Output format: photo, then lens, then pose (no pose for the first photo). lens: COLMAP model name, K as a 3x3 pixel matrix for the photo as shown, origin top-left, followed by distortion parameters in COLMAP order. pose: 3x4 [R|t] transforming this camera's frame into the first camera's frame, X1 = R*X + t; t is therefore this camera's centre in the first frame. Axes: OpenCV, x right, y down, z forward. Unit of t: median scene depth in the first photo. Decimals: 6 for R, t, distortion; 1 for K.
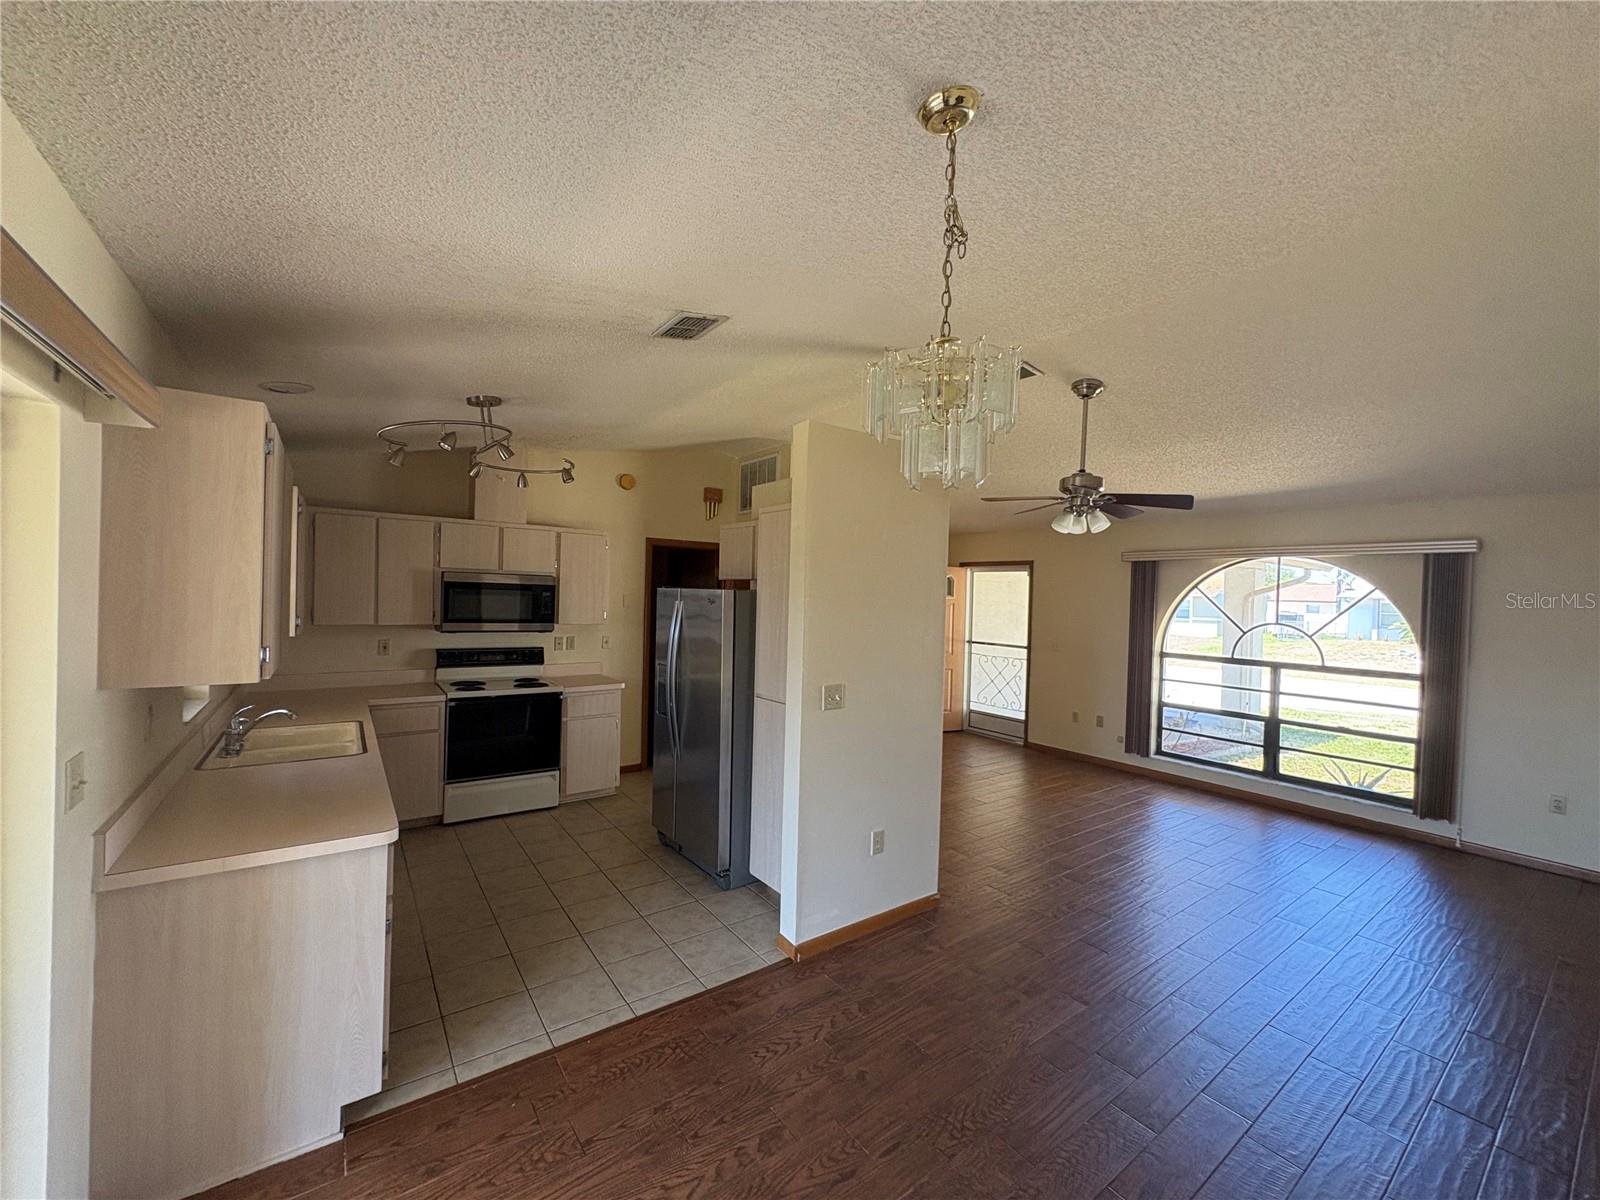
lens RADIAL K [[637.4, 0, 788.5], [0, 637.4, 607.4], [0, 0, 1]] dist [0.003357, 0.000362]
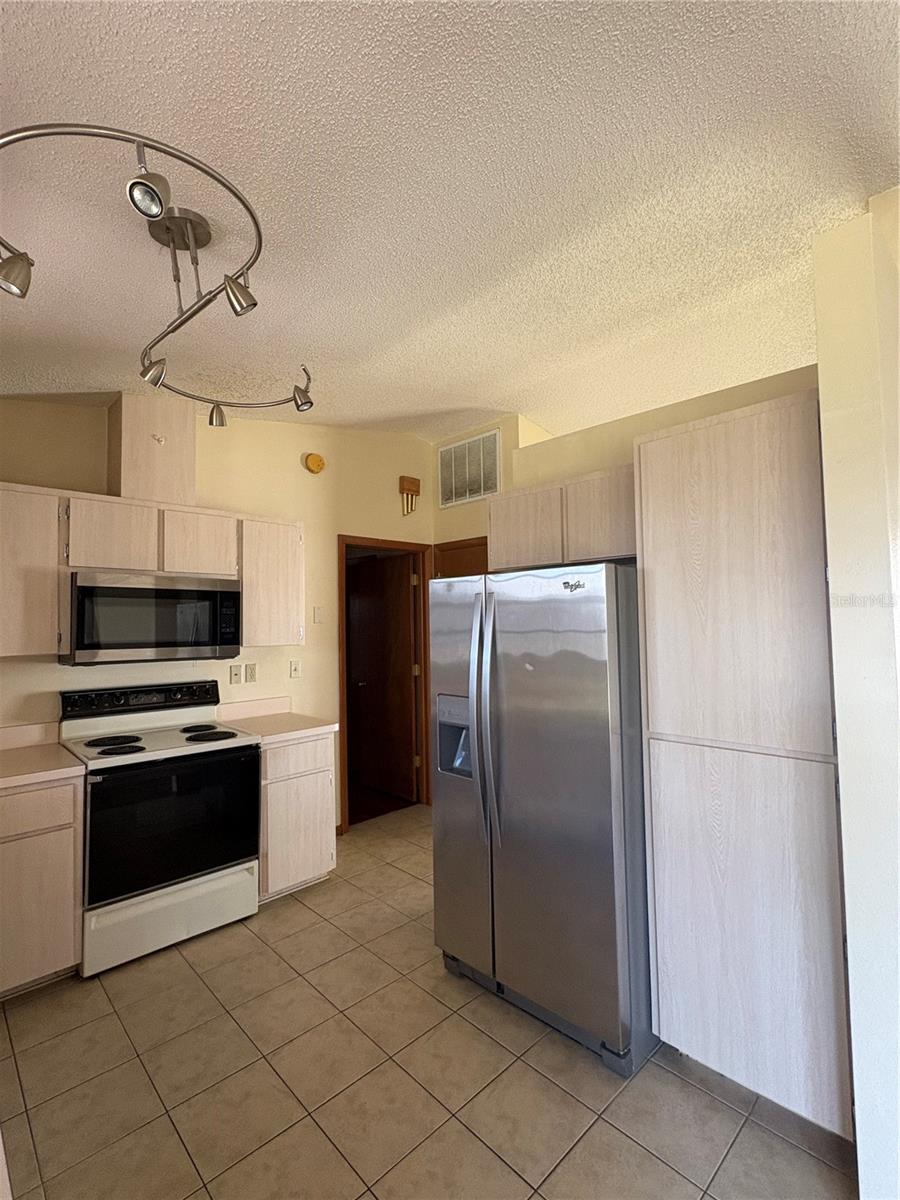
lens RADIAL K [[555.6, 0, 444.6], [0, 555.6, 602.7], [0, 0, 1]] dist [-0.002529, -0.000079]
pose [[0.988552, -0.037650, 0.146106, -0.239986], [0.045780, 0.997561, -0.052683, 0.021647], [-0.143766, 0.058768, 0.987865, 0.370213]]
